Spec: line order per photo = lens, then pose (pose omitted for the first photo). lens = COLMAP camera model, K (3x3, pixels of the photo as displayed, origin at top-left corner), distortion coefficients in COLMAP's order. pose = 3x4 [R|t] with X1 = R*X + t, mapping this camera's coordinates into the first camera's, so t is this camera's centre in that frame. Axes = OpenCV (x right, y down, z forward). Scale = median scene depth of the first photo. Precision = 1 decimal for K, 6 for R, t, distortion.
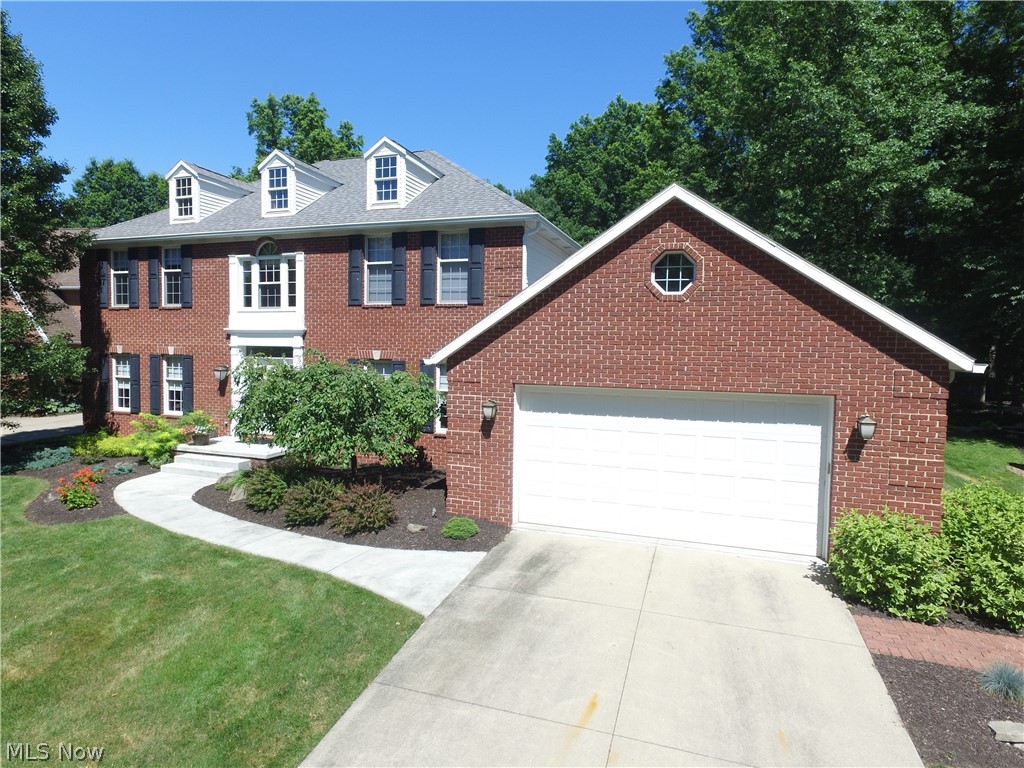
lens RADIAL K [[593.3, 0, 512.0], [0, 593.3, 384.0], [0, 0, 1]] dist [-0.006843, 0.002592]
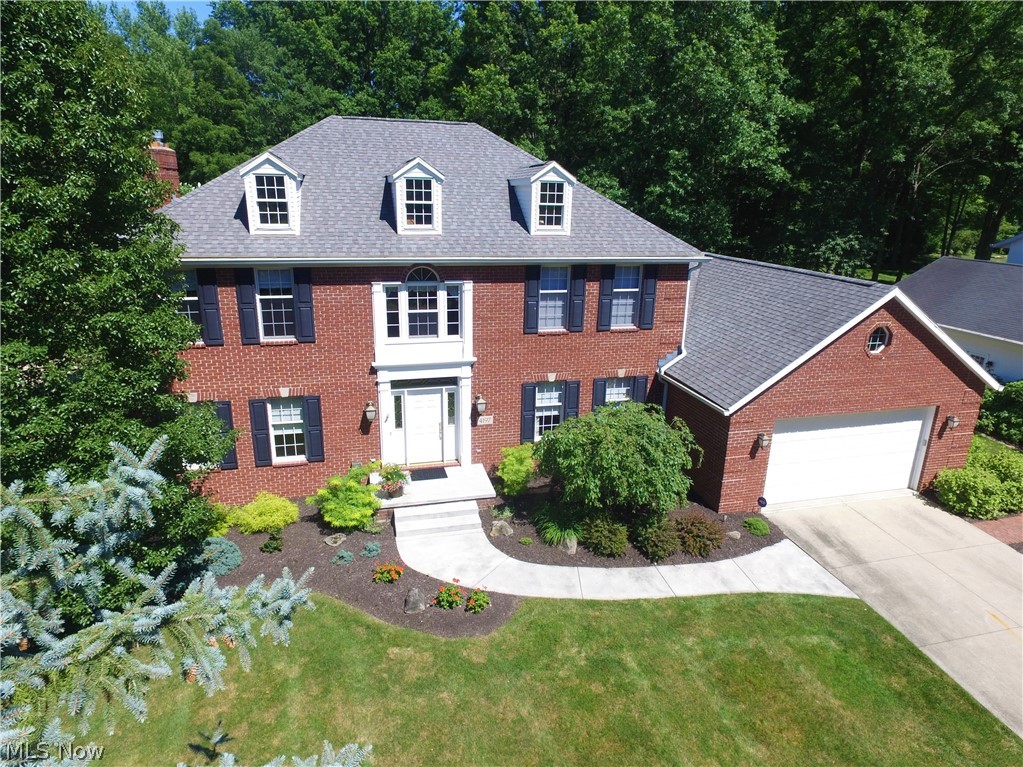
lens RADIAL K [[612.3, 0, 511.5], [0, 612.3, 383.5], [0, 0, 1]] dist [-0.004045, 0.000408]
pose [[0.832847, -0.166026, 0.528016, -0.840950], [0.026275, 0.964737, 0.261902, -0.317118], [-0.552879, -0.204251, 0.807840, 0.132718]]
